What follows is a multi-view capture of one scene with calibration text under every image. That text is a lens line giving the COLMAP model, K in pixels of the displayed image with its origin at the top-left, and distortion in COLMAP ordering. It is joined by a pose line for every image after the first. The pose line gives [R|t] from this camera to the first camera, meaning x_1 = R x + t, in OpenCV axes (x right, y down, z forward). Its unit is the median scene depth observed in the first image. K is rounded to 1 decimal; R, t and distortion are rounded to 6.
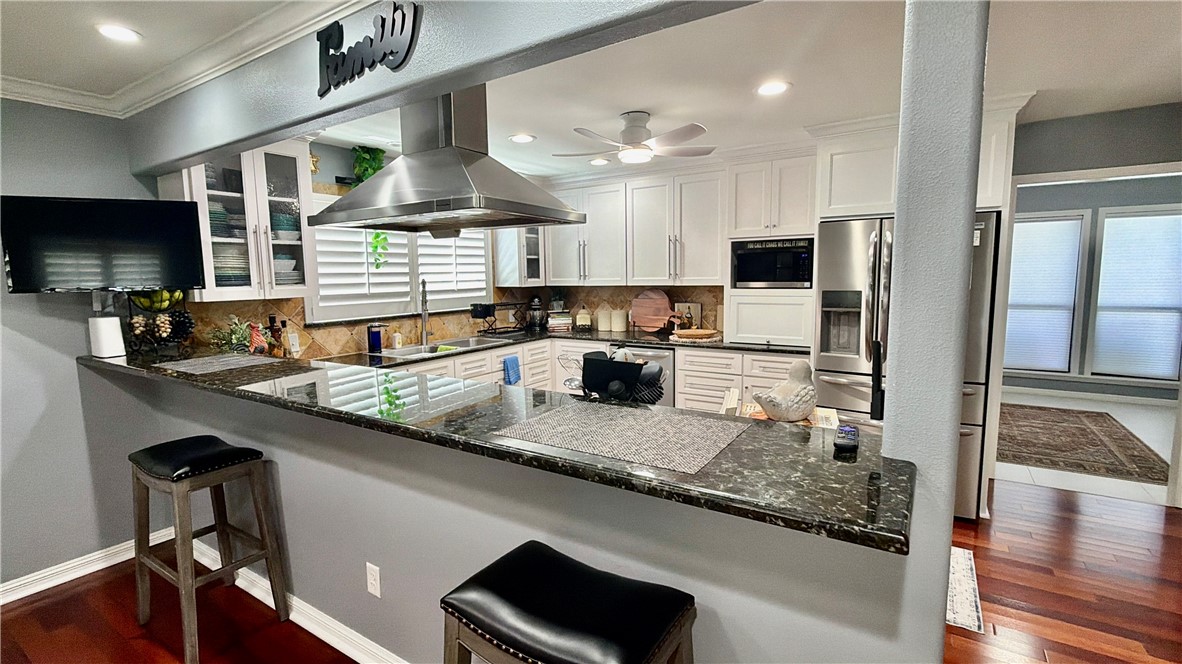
lens RADIAL K [[540.1, 0, 591.0], [0, 540.1, 331.2], [0, 0, 1]] dist [0.001328, -0.000042]
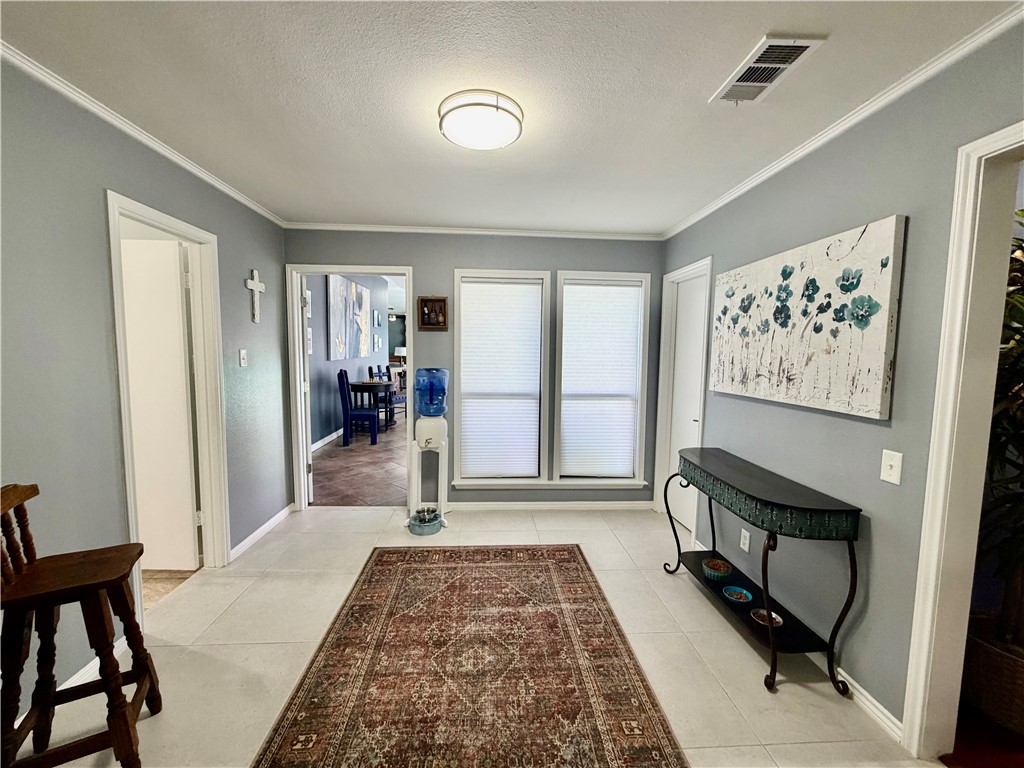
lens RADIAL K [[412.7, 0, 509.6], [0, 412.7, 385.3], [0, 0, 1]] dist [0.001883, 0.000115]
pose [[0.808764, -0.023127, 0.587678, 0.662922], [0.040988, 0.999013, -0.017093, -0.071022], [-0.586703, 0.037912, 0.808914, 0.707514]]
